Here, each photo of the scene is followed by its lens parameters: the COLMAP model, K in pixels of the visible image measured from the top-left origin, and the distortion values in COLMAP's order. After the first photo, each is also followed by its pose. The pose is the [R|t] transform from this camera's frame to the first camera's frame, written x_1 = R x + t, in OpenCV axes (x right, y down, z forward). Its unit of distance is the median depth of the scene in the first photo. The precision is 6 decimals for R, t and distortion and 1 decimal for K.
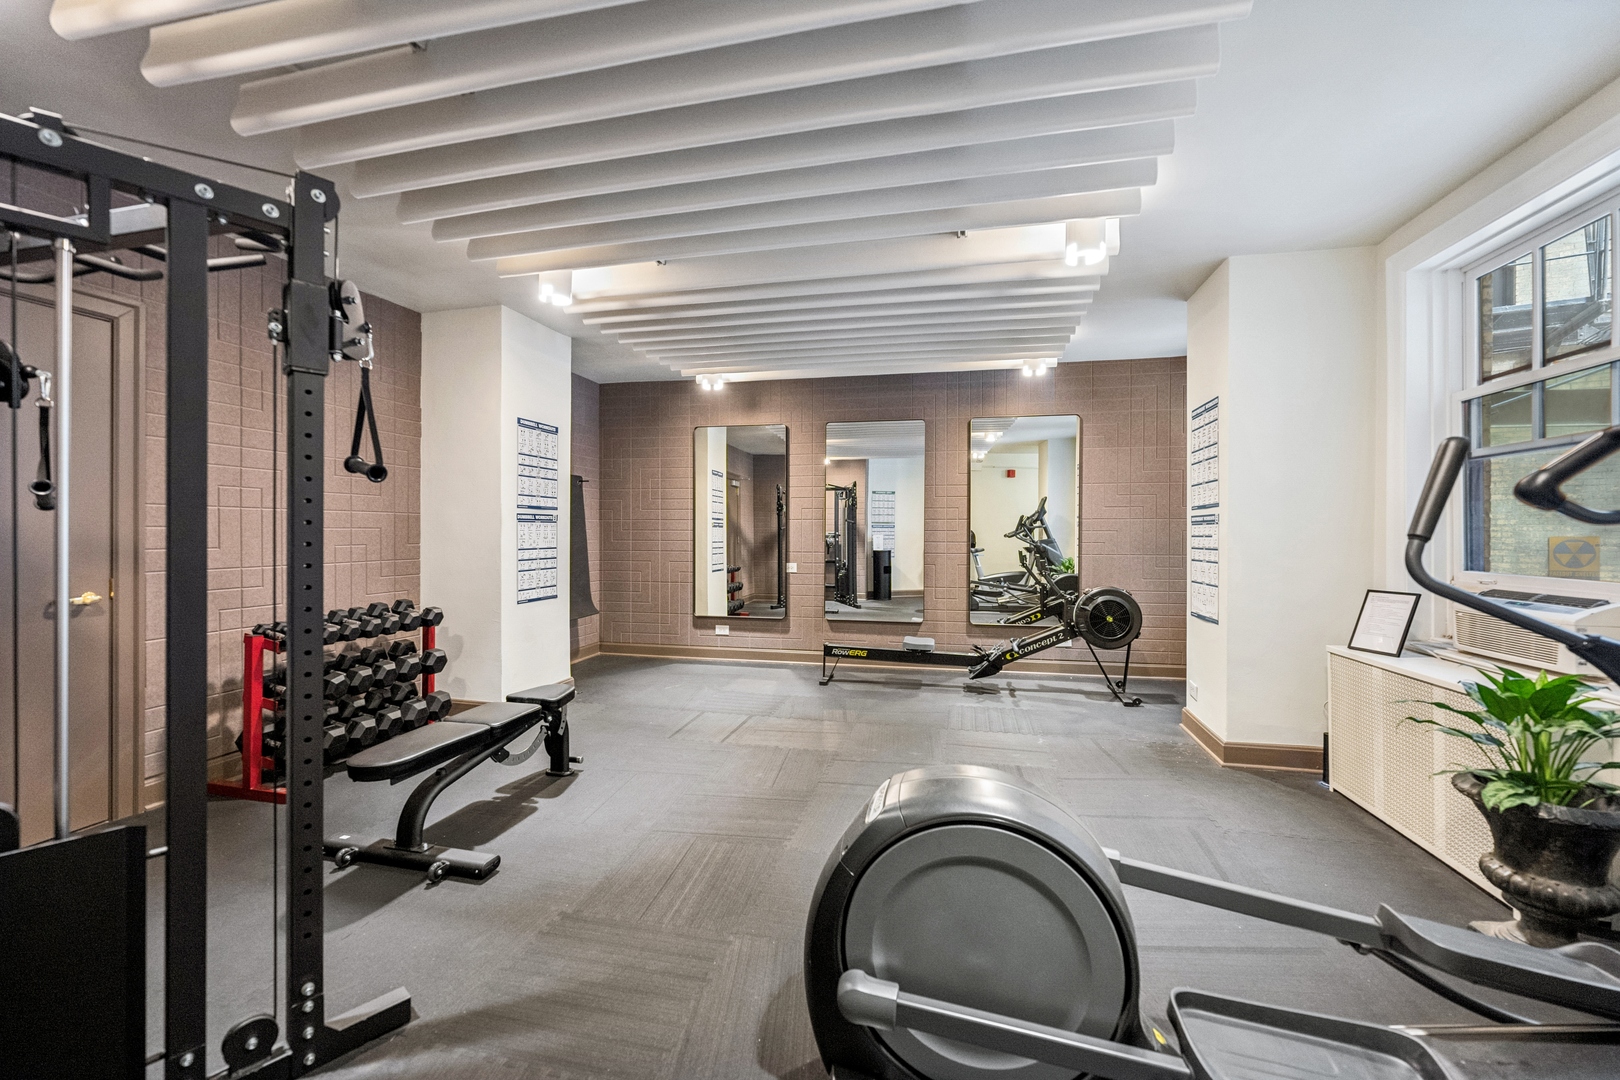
lens RADIAL K [[656.3, 0, 802.8], [0, 656.3, 536.6], [0, 0, 1]] dist [-0.002243, 0.000509]
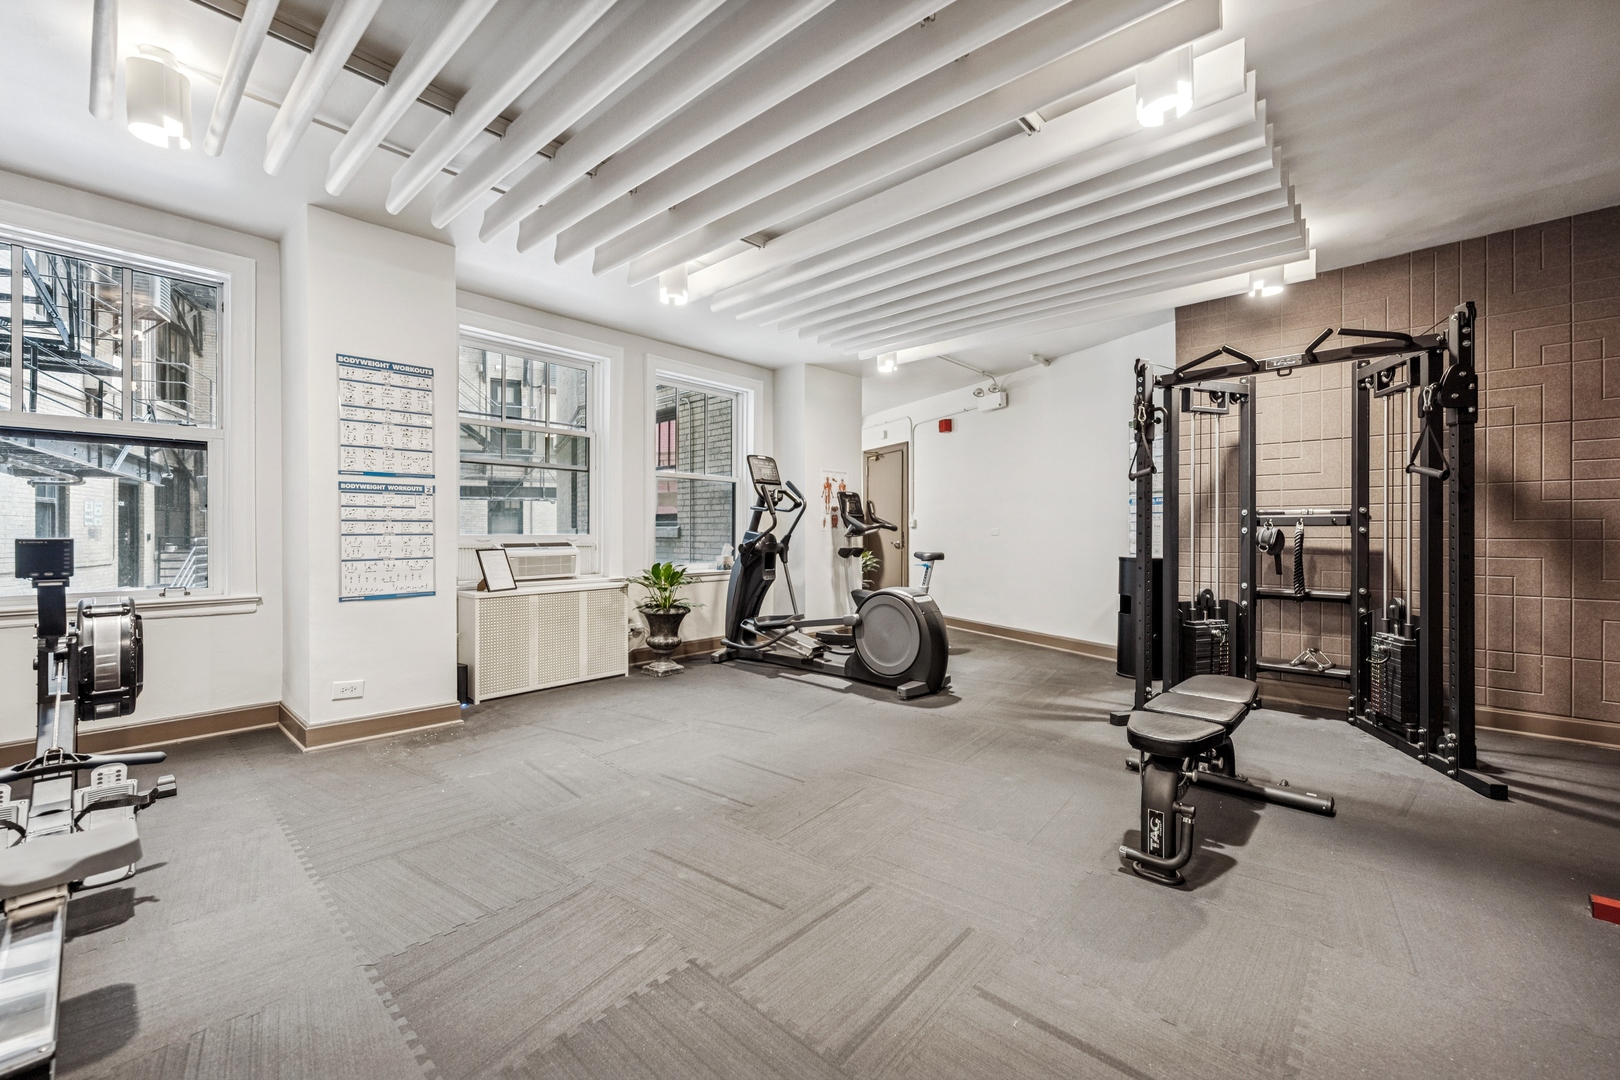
lens RADIAL K [[656.3, 0, 809.0], [0, 656.3, 534.9], [0, 0, 1]] dist [-0.002243, 0.000509]
pose [[-0.879252, -0.002658, 0.476350, -0.343919], [-0.001615, 0.999995, 0.002598, 0.036697], [-0.476355, 0.001515, -0.879252, 1.563265]]
